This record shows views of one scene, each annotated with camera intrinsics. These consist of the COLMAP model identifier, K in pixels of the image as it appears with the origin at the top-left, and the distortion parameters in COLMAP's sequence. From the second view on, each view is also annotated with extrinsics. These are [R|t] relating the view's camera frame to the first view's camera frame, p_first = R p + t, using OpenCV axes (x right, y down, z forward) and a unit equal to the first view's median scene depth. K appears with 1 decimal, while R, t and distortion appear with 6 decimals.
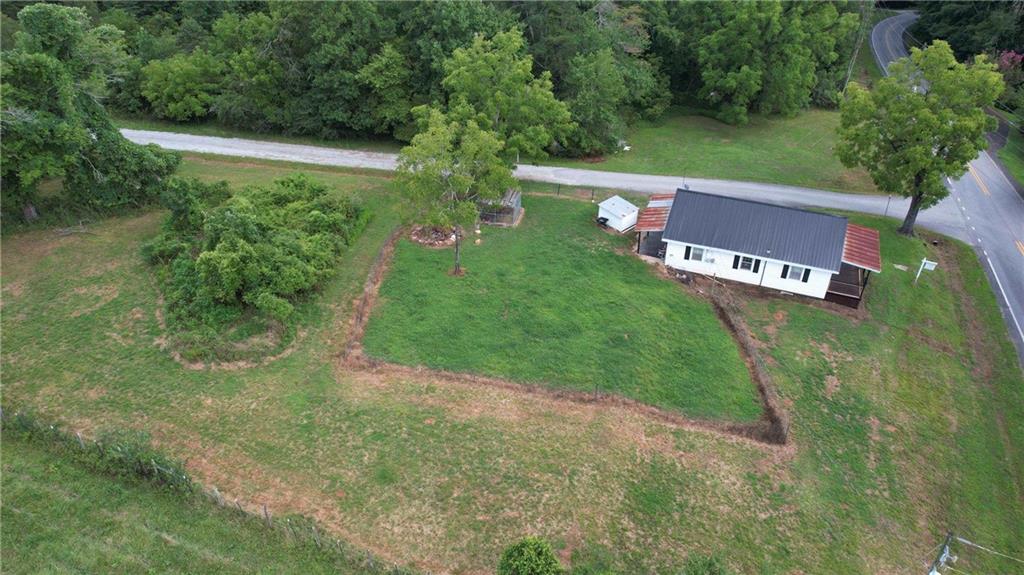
lens RADIAL K [[650.6, 0, 512.9], [0, 650.6, 284.3], [0, 0, 1]] dist [-0.077786, 0.064714]
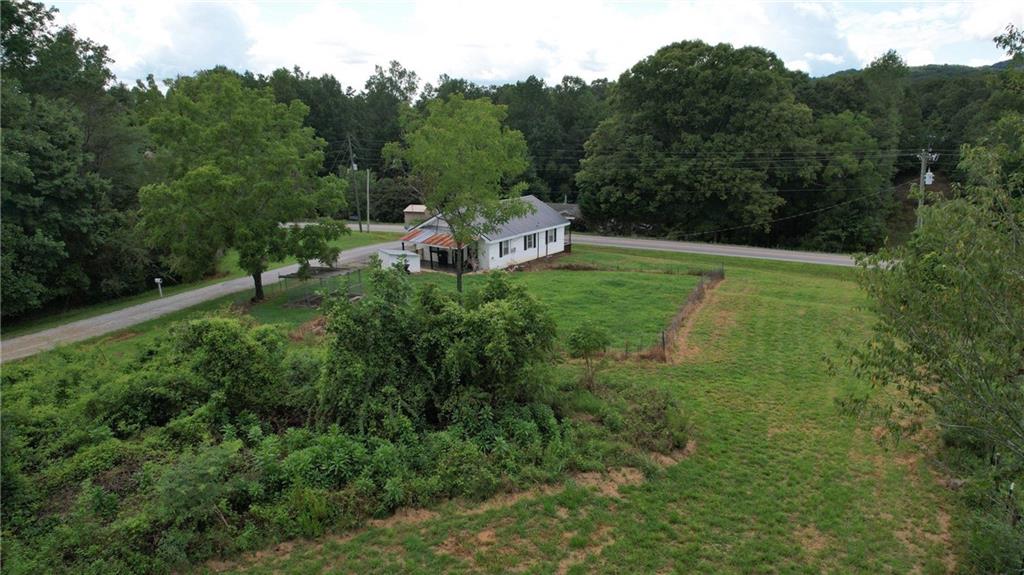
lens RADIAL K [[650.6, 0, 513.2], [0, 650.6, 289.8], [0, 0, 1]] dist [-0.077786, 0.064714]
pose [[0.223849, -0.191384, 0.955648, -0.832043], [0.614612, 0.788705, 0.013986, 0.002354], [-0.756402, 0.584222, 0.294178, 0.740980]]
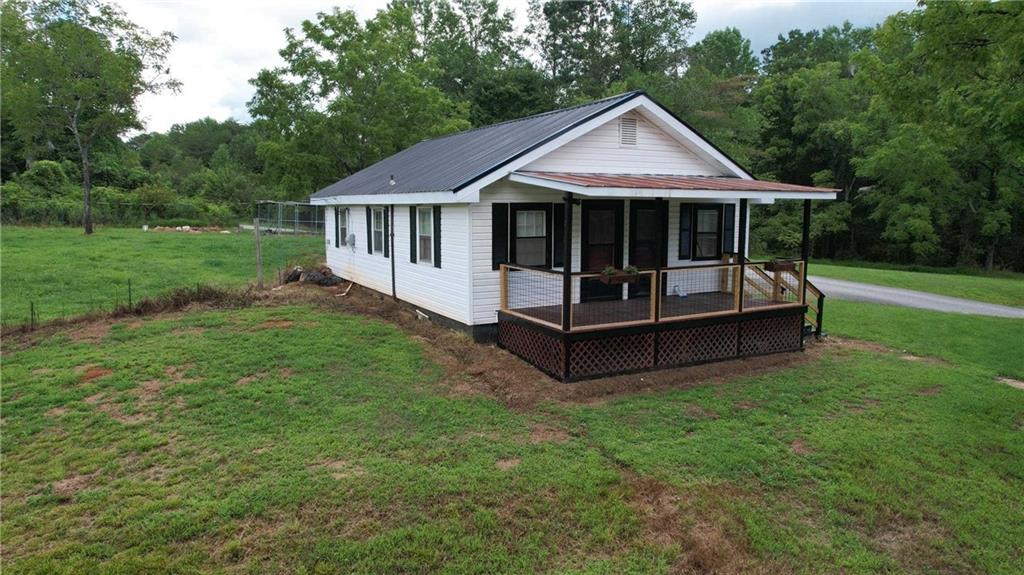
lens RADIAL K [[650.6, 0, 512.8], [0, 650.6, 285.8], [0, 0, 1]] dist [-0.077786, 0.064714]
pose [[0.786997, 0.082275, -0.611447, 0.674474], [-0.345280, 0.880062, -0.325994, 0.093470], [0.511290, 0.467677, 0.721014, 0.804114]]
